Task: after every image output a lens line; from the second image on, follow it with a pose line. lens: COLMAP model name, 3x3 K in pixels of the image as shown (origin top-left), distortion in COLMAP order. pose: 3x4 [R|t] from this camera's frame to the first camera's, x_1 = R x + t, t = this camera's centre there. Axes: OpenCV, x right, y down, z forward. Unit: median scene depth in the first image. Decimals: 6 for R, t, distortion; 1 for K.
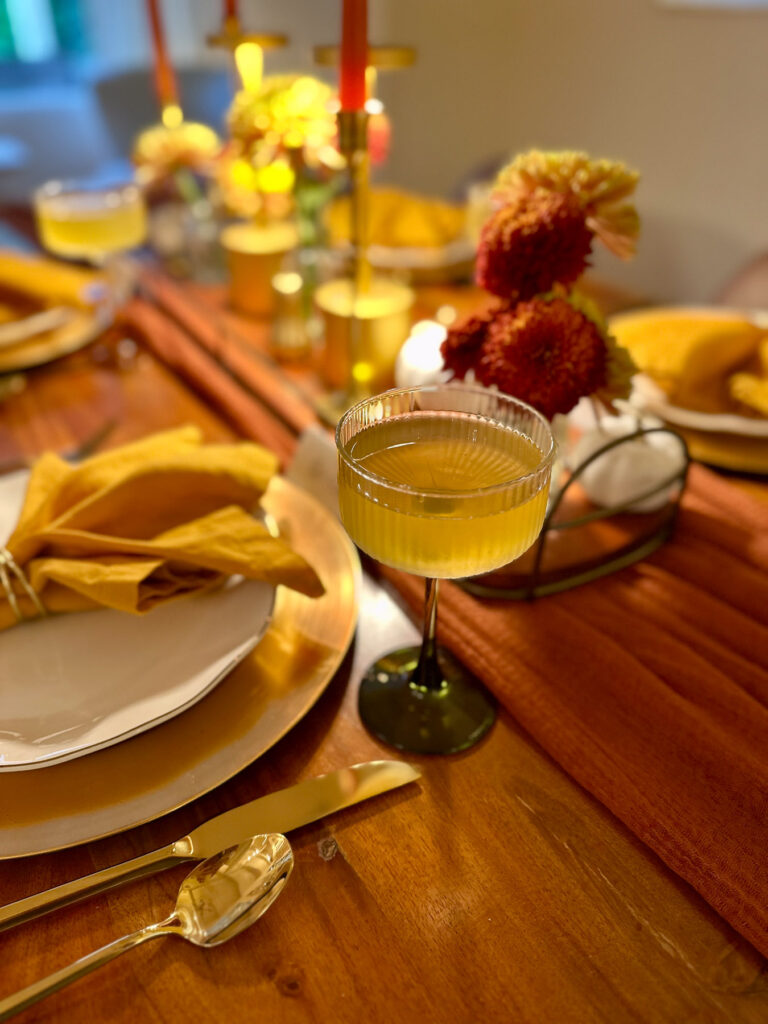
lens RADIAL K [[747.2, 0, 384.0], [0, 747.2, 512.0], [0, 0, 1]] dist [-0.020276, 0.000309]
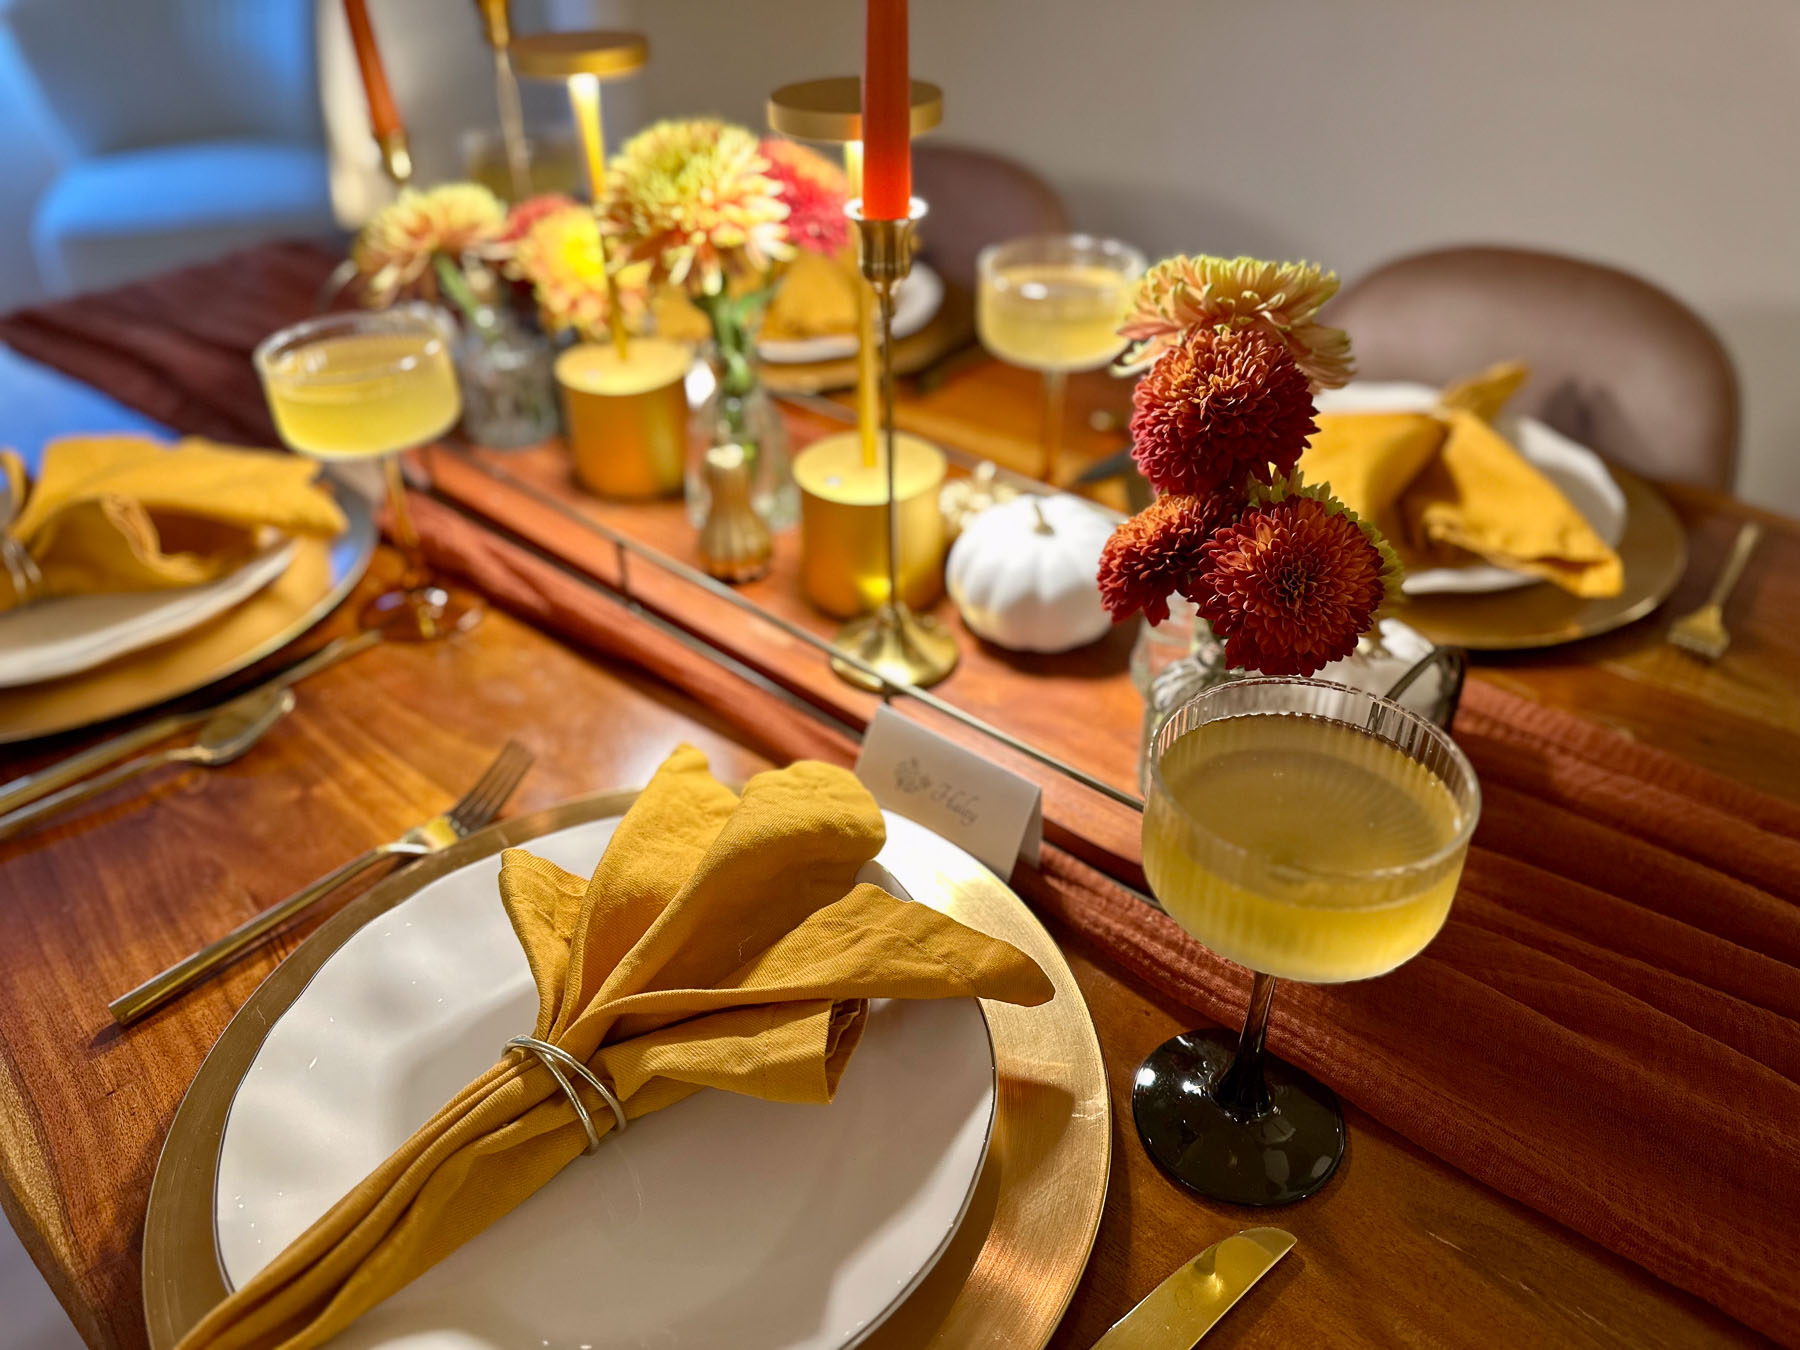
lens RADIAL K [[1313.5, 0, 900.0], [0, 1313.5, 675.0], [0, 0, 1]] dist [-0.020276, 0.000309]
pose [[0.966652, -0.176271, 0.185777, -0.378751], [0.176632, 0.984167, 0.014739, -0.209584], [-0.185434, 0.018567, 0.982481, -0.111052]]
